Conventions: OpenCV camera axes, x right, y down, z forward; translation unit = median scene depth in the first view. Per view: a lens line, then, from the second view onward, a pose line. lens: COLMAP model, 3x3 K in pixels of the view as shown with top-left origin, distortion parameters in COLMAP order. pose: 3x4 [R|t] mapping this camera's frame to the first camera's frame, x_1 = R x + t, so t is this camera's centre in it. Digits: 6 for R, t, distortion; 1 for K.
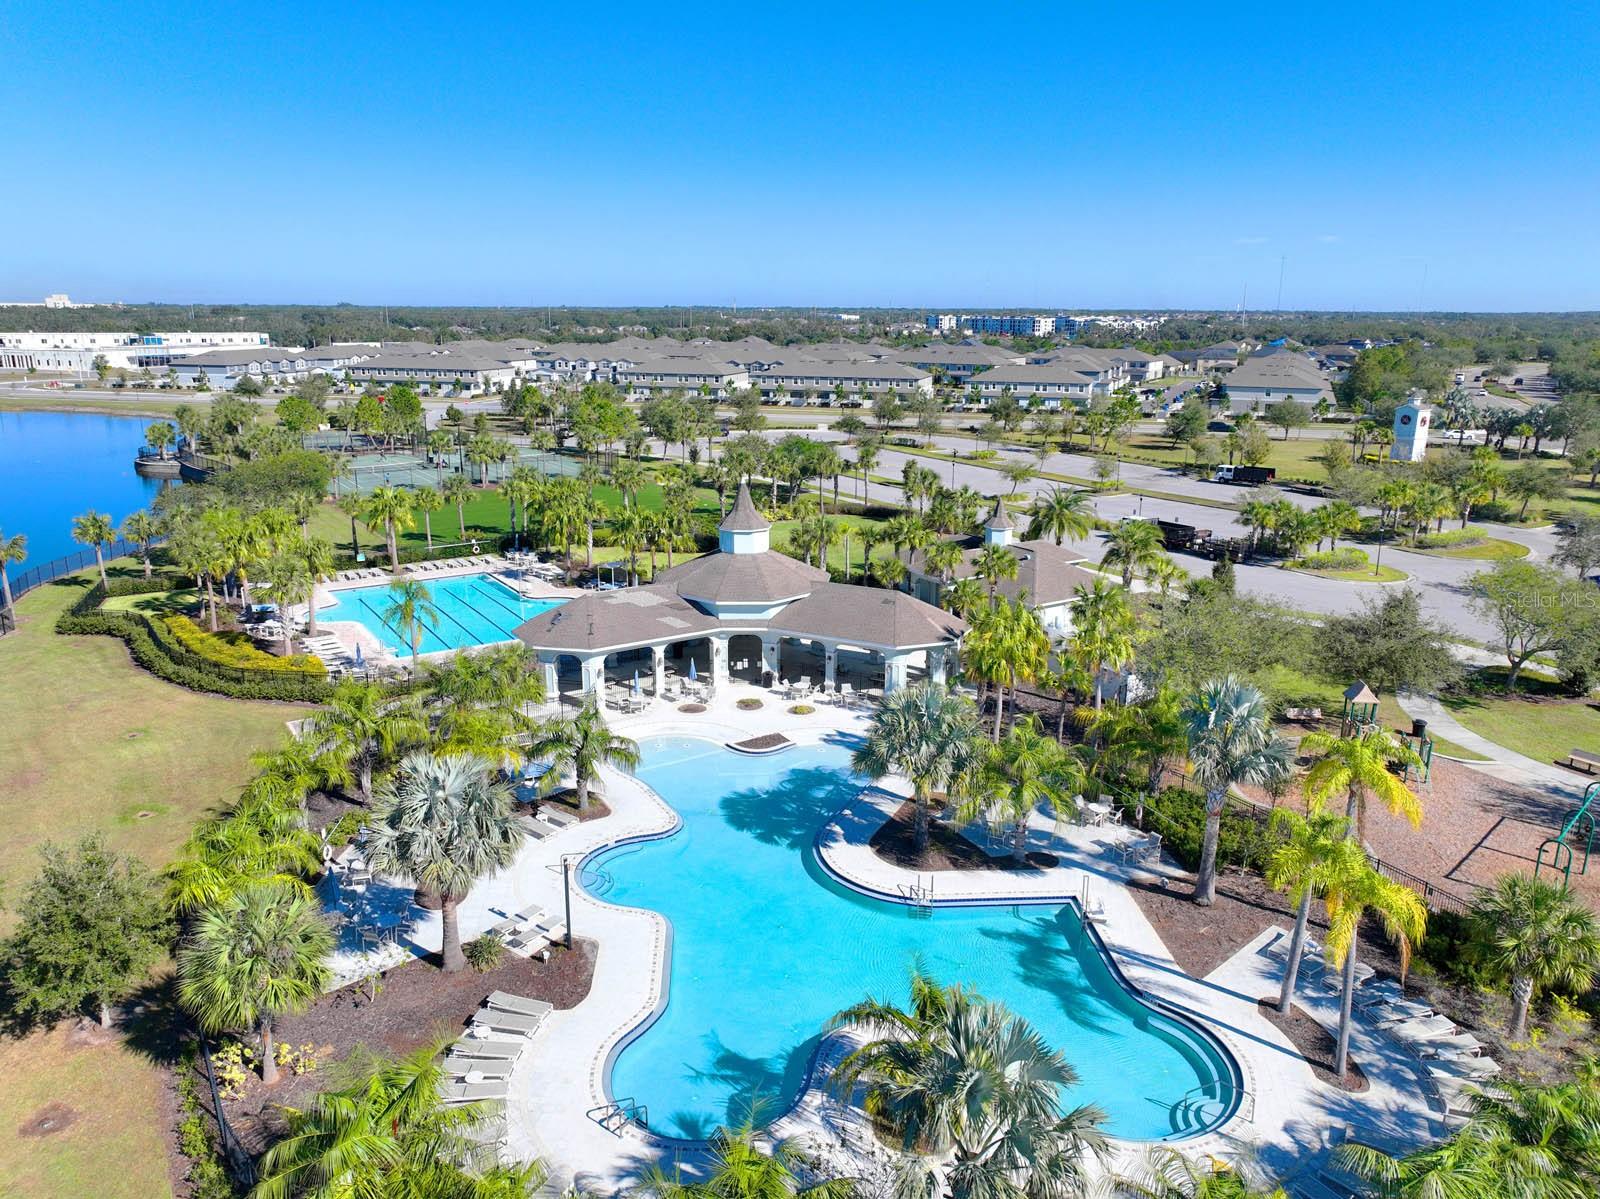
lens RADIAL K [[1120.3, 0, 793.5], [0, 1120.3, 590.5], [0, 0, 1]] dist [-0.003205, 0.017695]
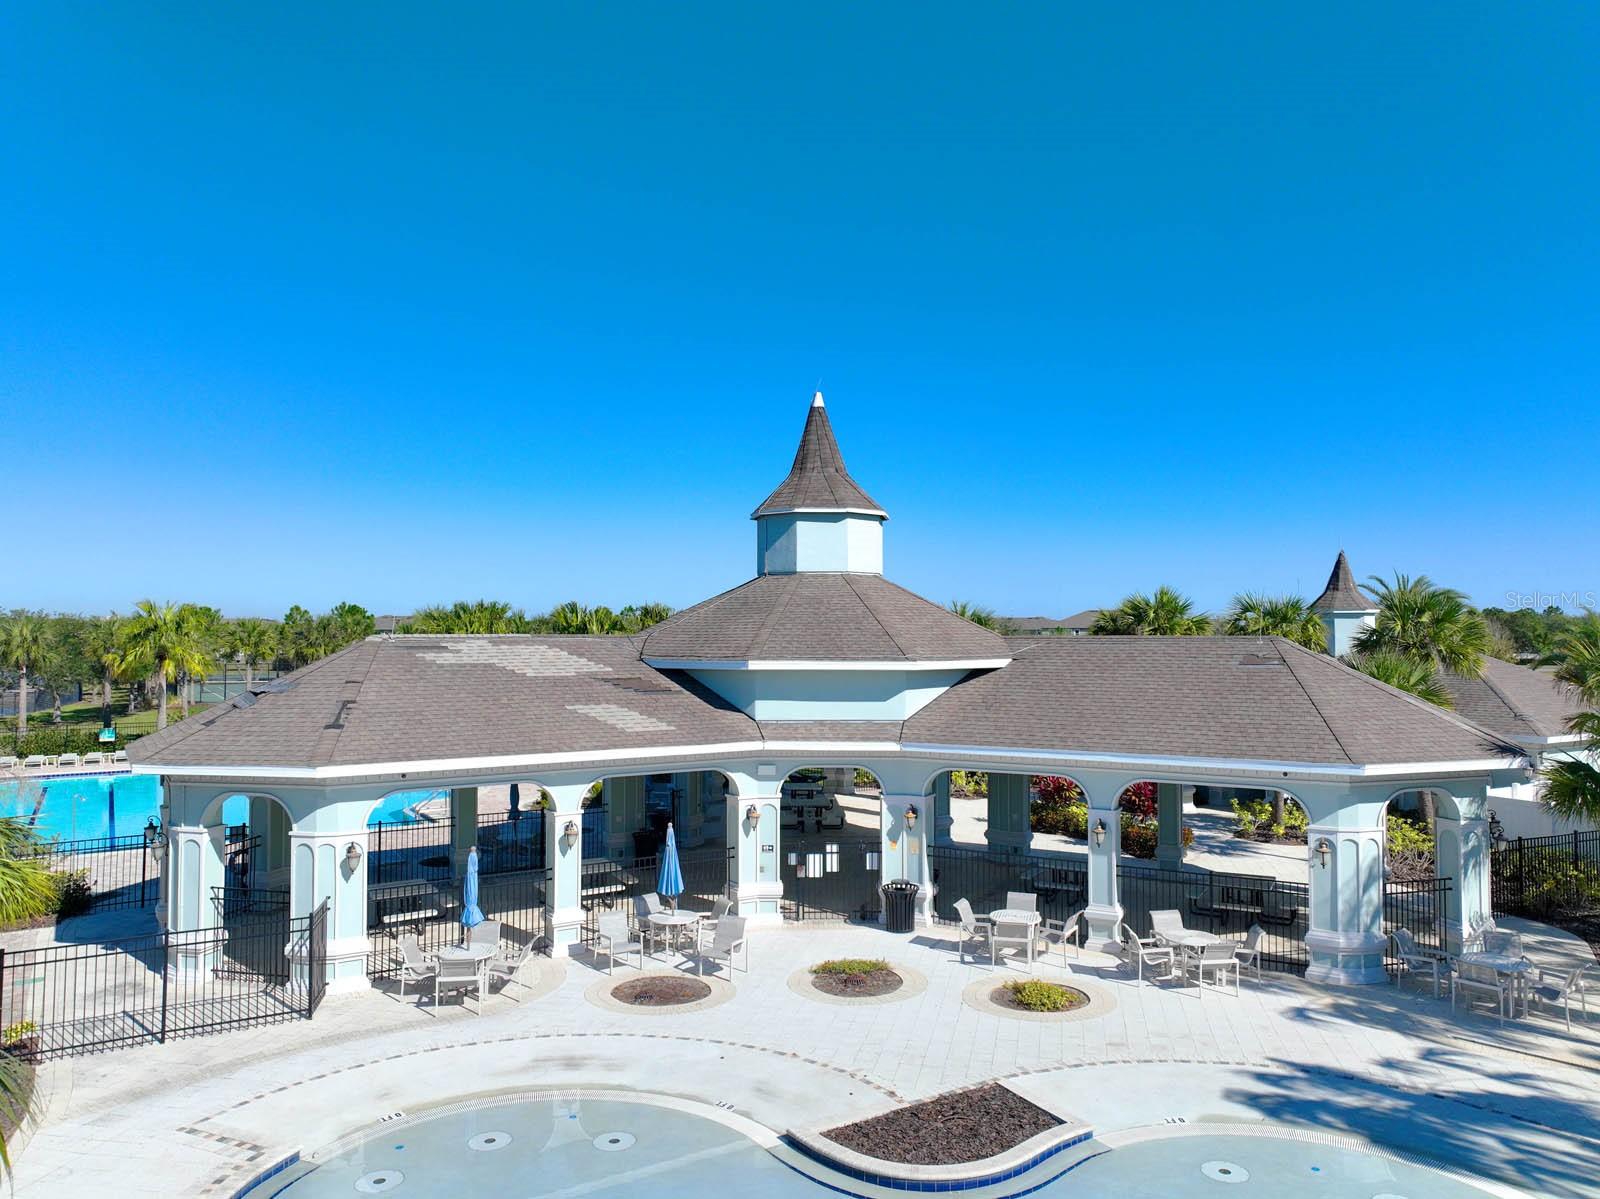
lens RADIAL K [[1120.3, 0, 797.1], [0, 1120.3, 597.8], [0, 0, 1]] dist [-0.003205, 0.017695]
pose [[0.999757, -0.006061, -0.021175, -0.047253], [0.000041, 0.961910, -0.273368, 0.084357], [0.022026, 0.273300, 0.961677, 0.671998]]
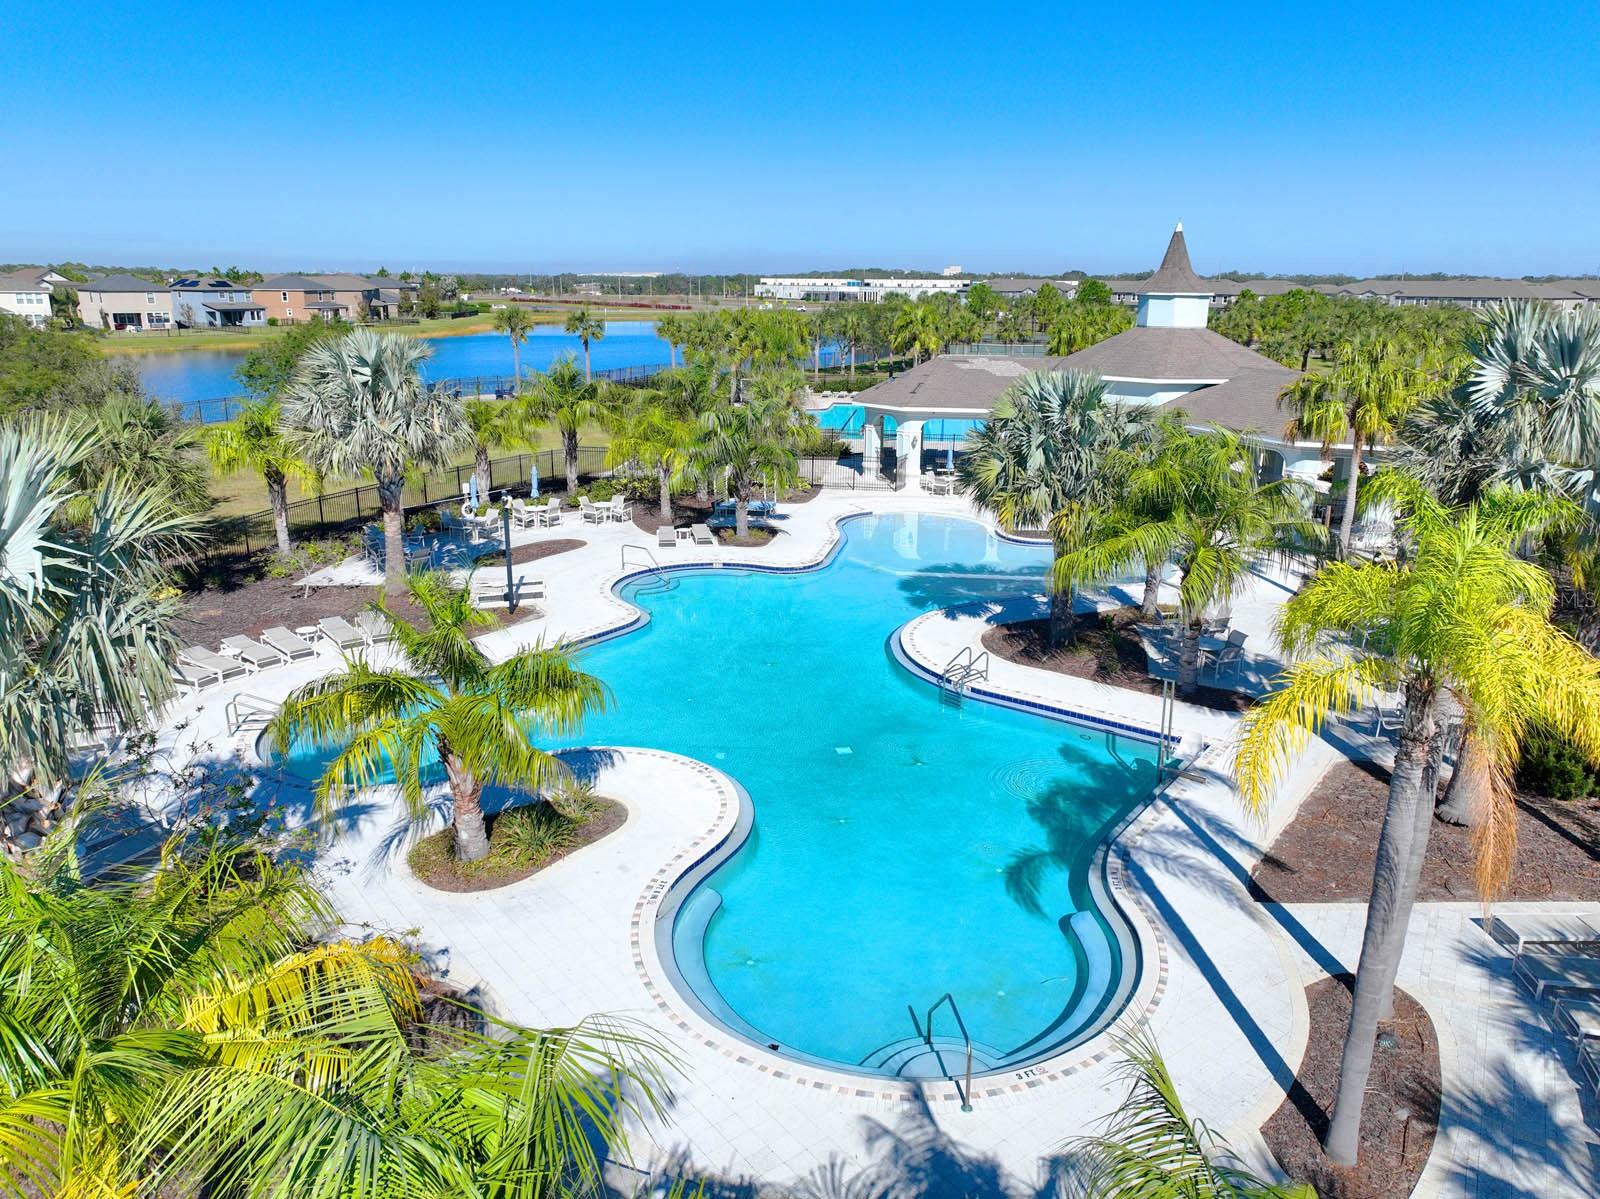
lens RADIAL K [[1120.3, 0, 803.2], [0, 1120.3, 603.5], [0, 0, 1]] dist [-0.003205, 0.017695]
pose [[0.765620, 0.180626, -0.617414, 0.280125], [-0.161486, 0.983003, 0.087331, 0.126519], [0.622694, 0.032842, 0.781776, 0.299247]]
